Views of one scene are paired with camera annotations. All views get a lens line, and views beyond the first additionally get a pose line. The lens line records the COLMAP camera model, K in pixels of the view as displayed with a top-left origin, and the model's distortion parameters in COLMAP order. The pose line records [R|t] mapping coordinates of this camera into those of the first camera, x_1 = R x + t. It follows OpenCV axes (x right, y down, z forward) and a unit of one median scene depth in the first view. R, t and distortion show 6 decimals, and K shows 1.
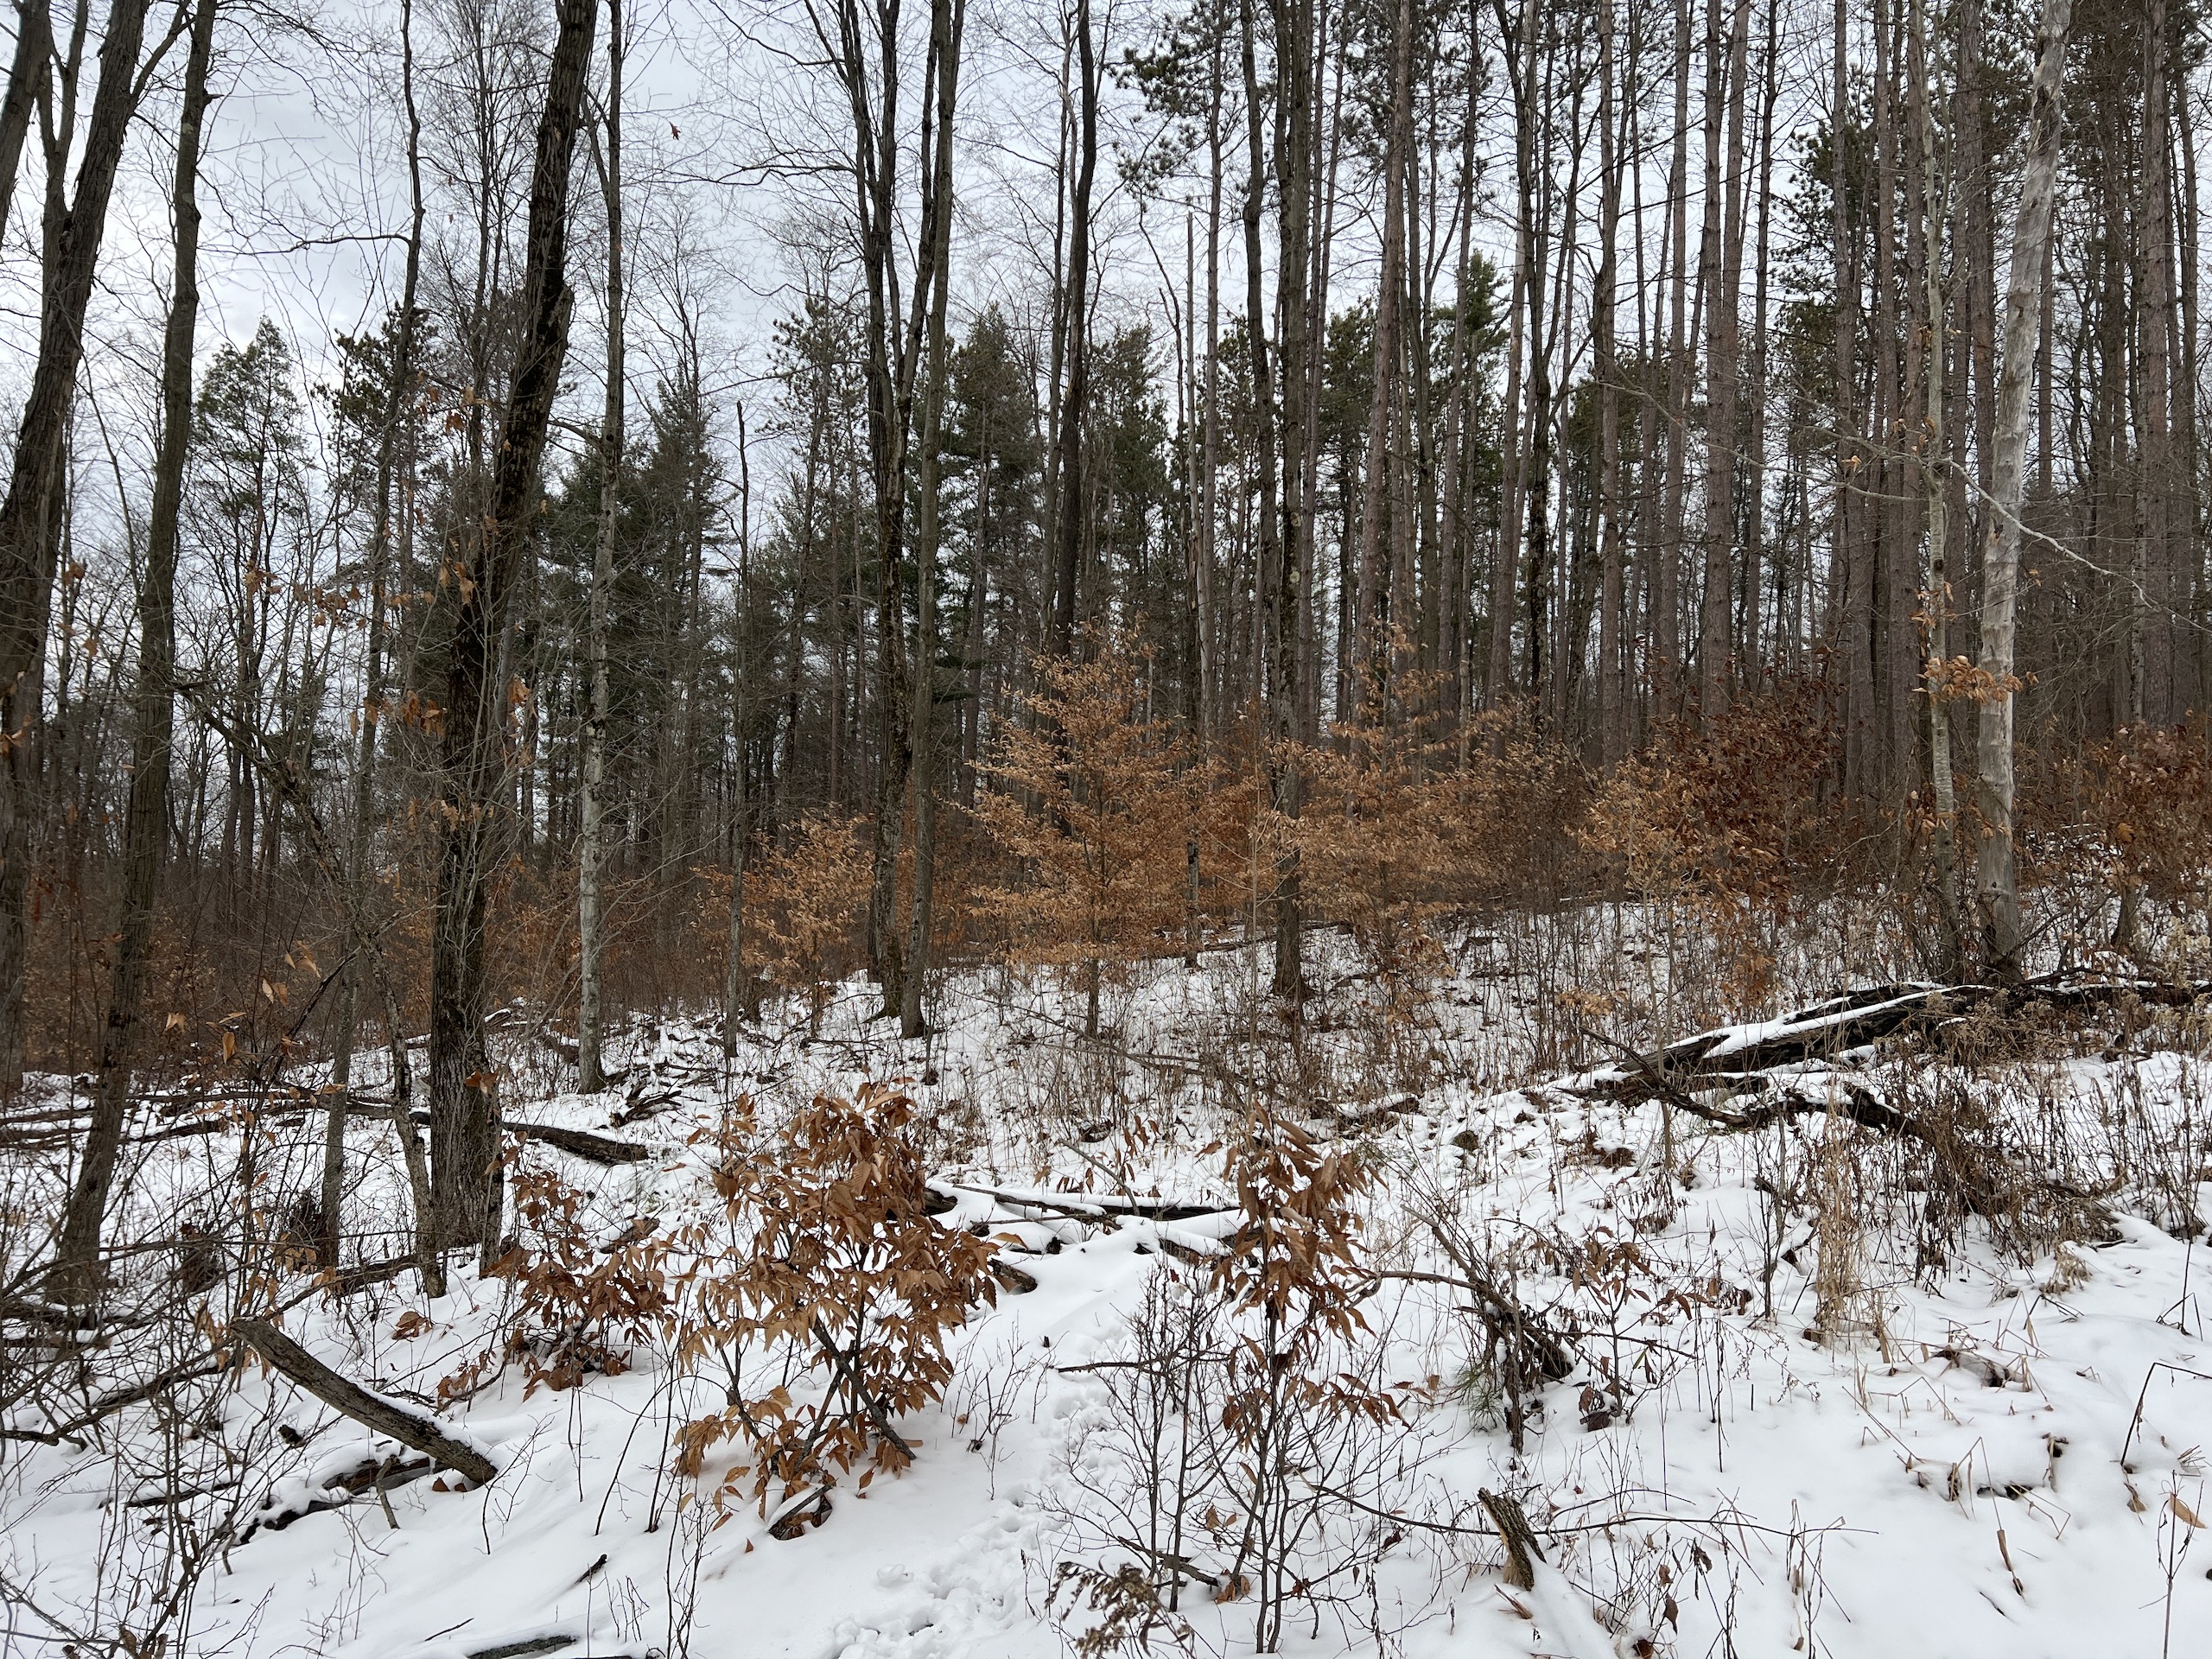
lens RADIAL K [[1656.1, 0, 1110.6], [0, 1656.1, 830.6], [0, 0, 1]] dist [0.055769, -0.047574]
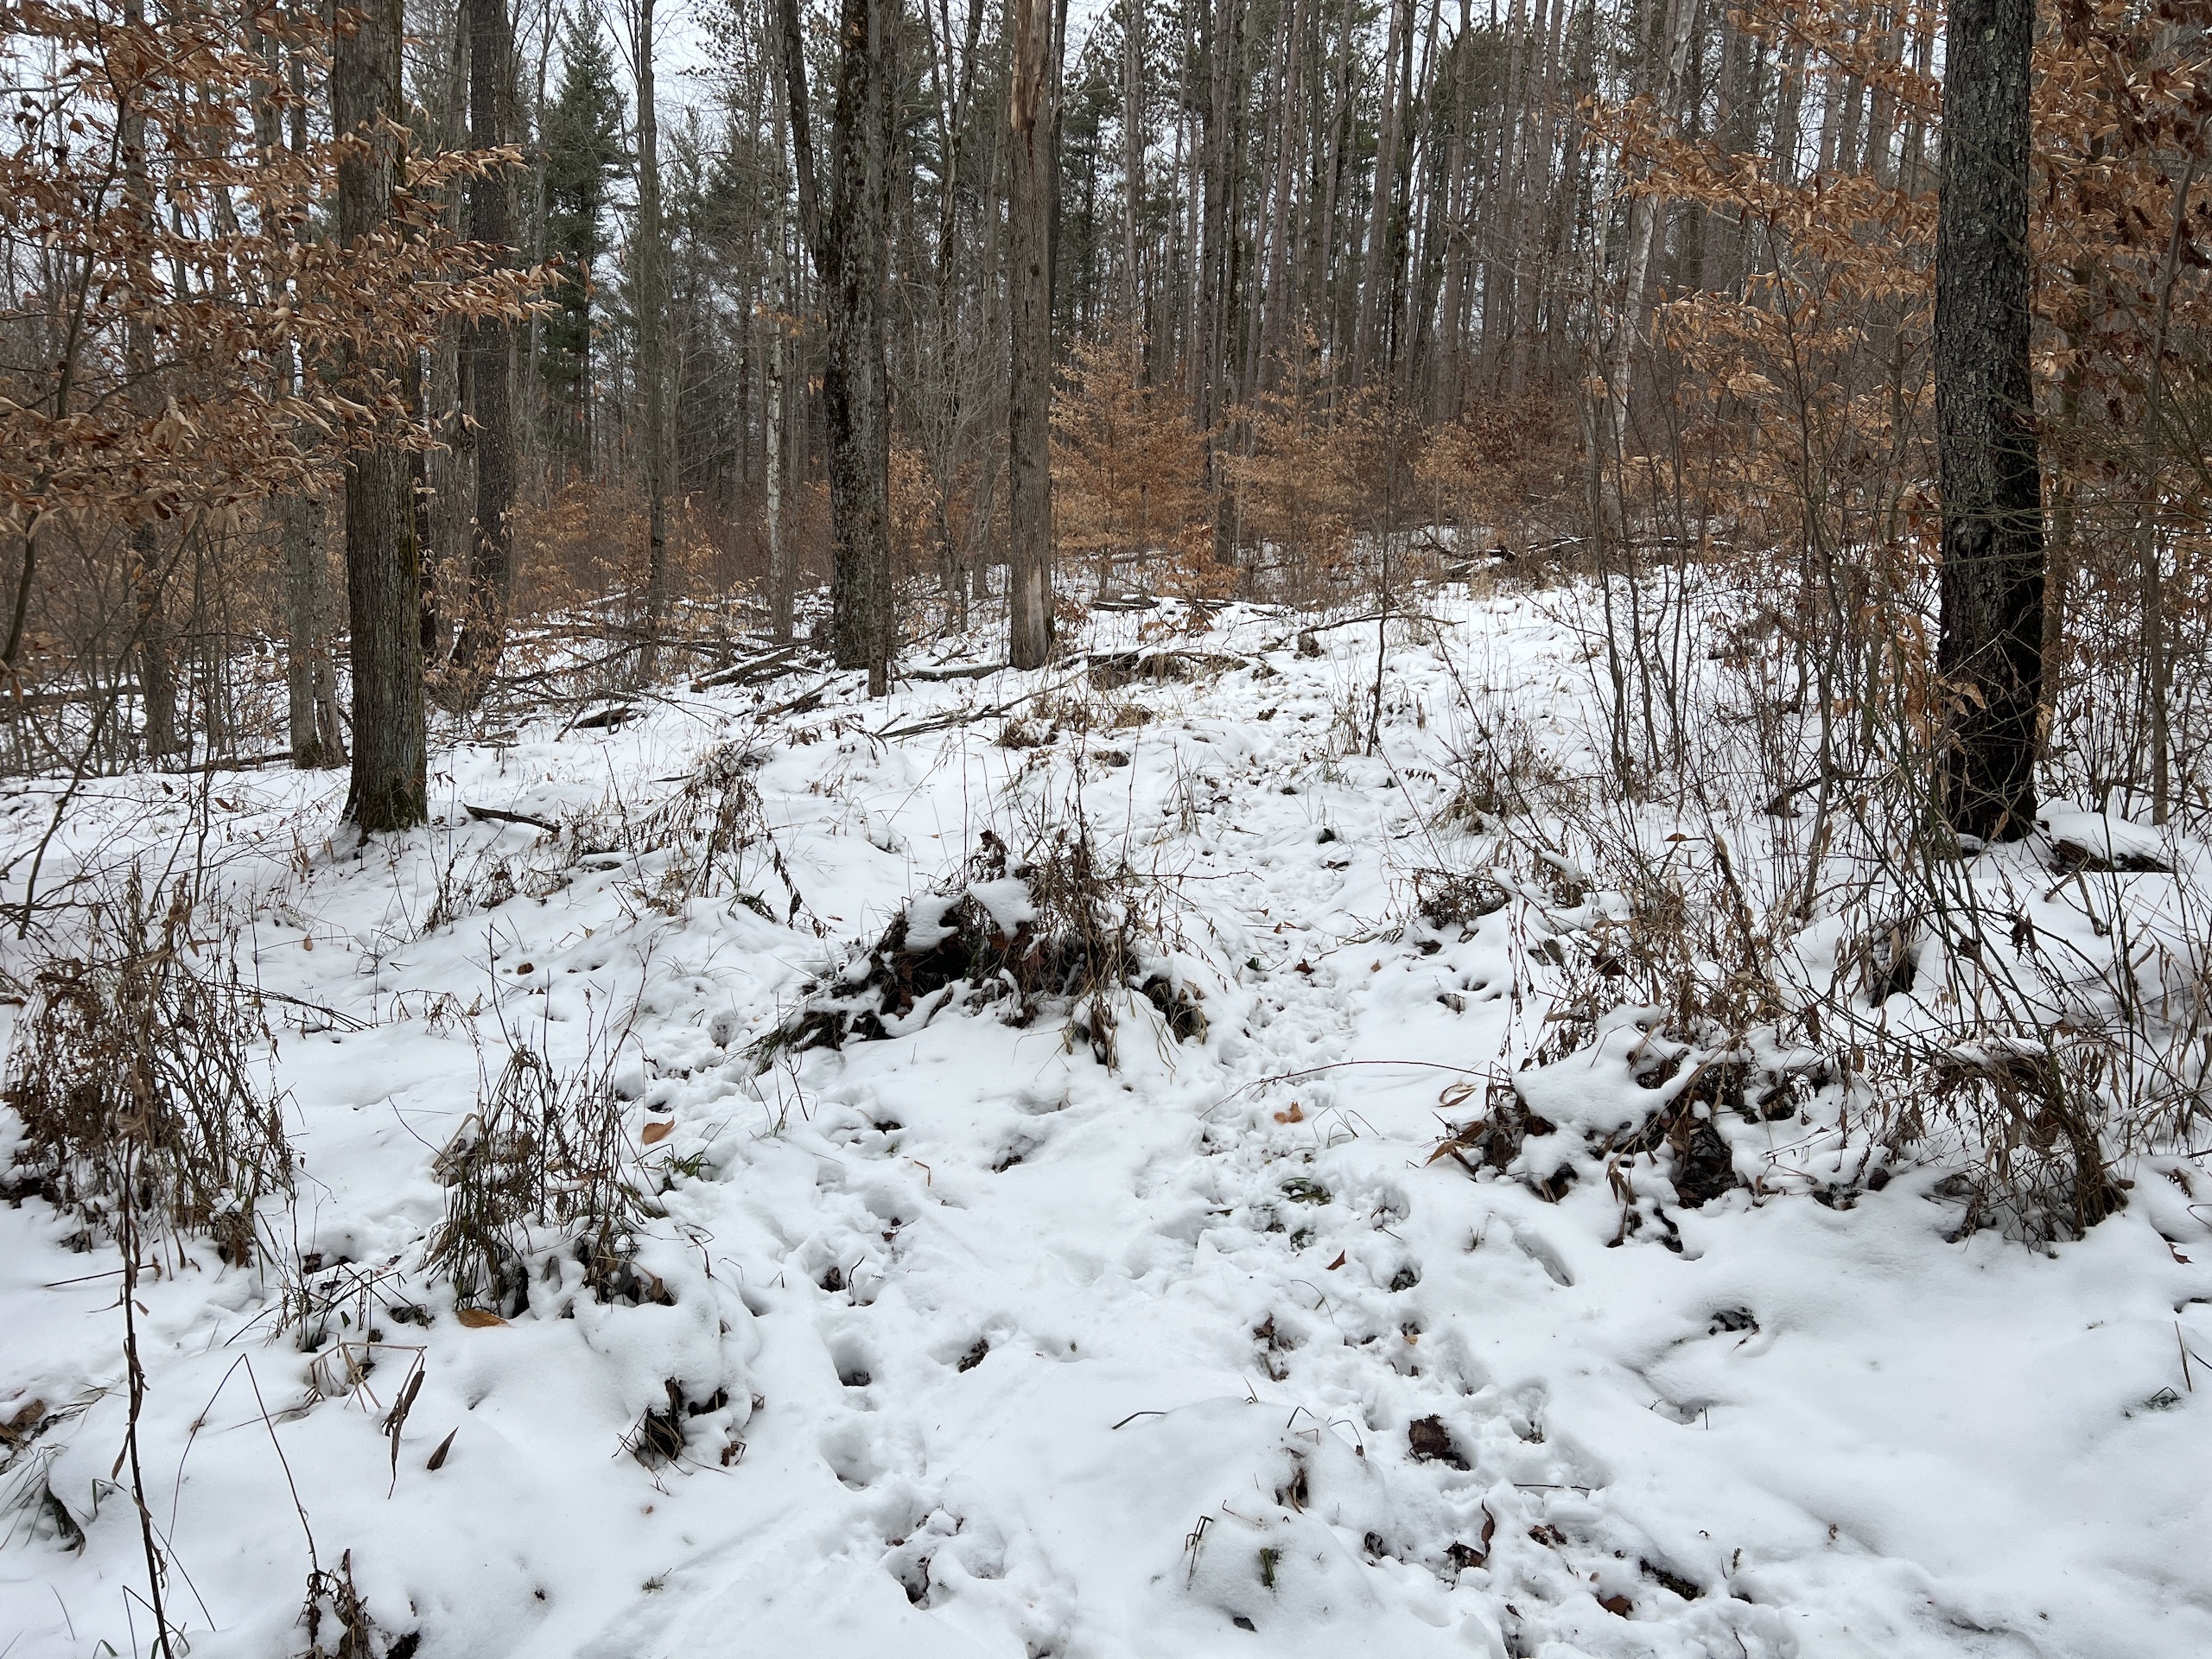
lens RADIAL K [[1656.1, 0, 1106.3], [0, 1656.1, 822.9], [0, 0, 1]] dist [0.055769, -0.047574]
pose [[0.995382, 0.007629, 0.095685, -0.035905], [-0.026851, 0.979172, 0.201249, 0.004313], [-0.092157, -0.202889, 0.974856, -0.136759]]
